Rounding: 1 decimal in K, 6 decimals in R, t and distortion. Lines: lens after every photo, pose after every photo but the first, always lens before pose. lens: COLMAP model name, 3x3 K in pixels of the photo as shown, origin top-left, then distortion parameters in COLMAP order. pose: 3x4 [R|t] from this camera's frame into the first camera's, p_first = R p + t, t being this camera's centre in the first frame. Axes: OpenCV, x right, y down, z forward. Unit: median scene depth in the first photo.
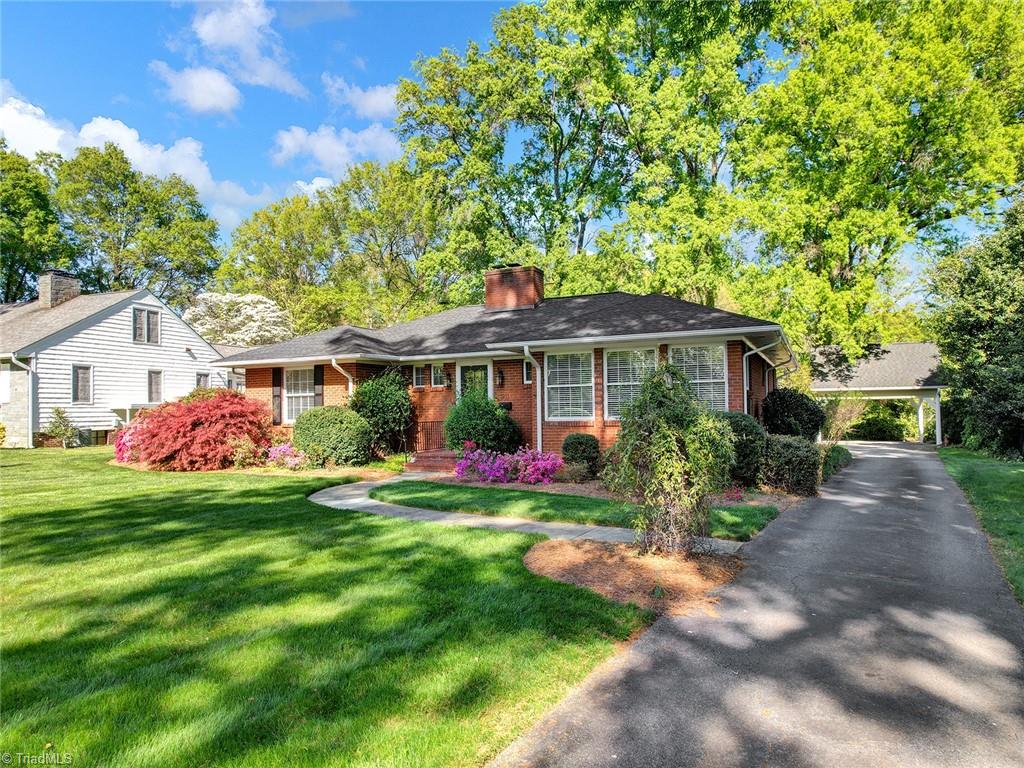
lens RADIAL K [[666.6, 0, 508.5], [0, 666.6, 380.8], [0, 0, 1]] dist [-0.069597, 0.064559]
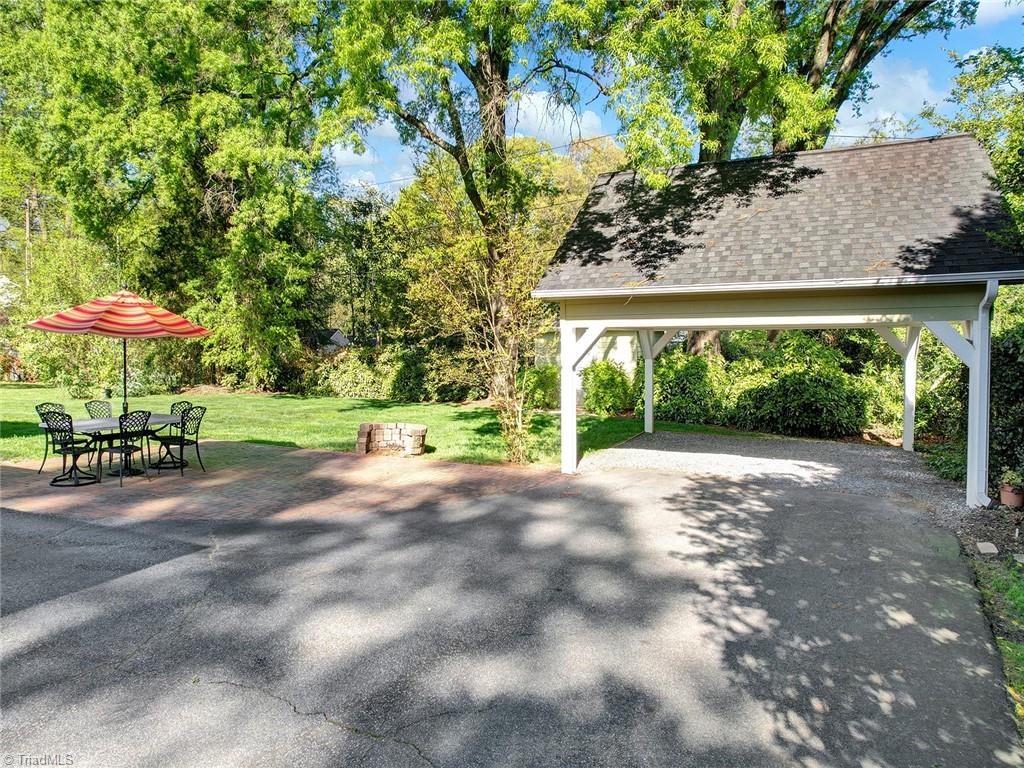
lens RADIAL K [[666.6, 0, 508.5], [0, 666.6, 380.8], [0, 0, 1]] dist [-0.069597, 0.064559]
pose [[0.999936, -0.000244, 0.011348, 0.446395], [-0.000891, 0.994999, 0.099881, 0.023042], [-0.011315, -0.099885, 0.994935, 0.710872]]
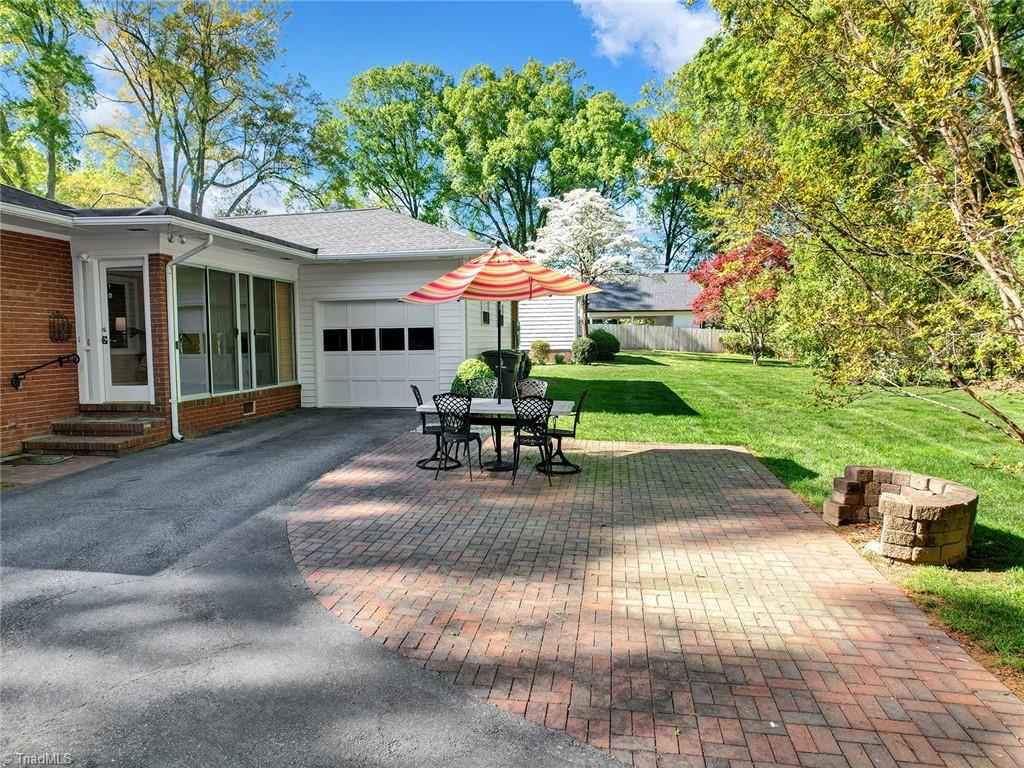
lens RADIAL K [[666.6, 0, 508.5], [0, 666.6, 380.8], [0, 0, 1]] dist [-0.069597, 0.064559]
pose [[0.266488, 0.074652, -0.960943, 0.561332], [0.050606, 0.994537, 0.091295, 0.049501], [0.962509, -0.072959, 0.261254, 1.084181]]
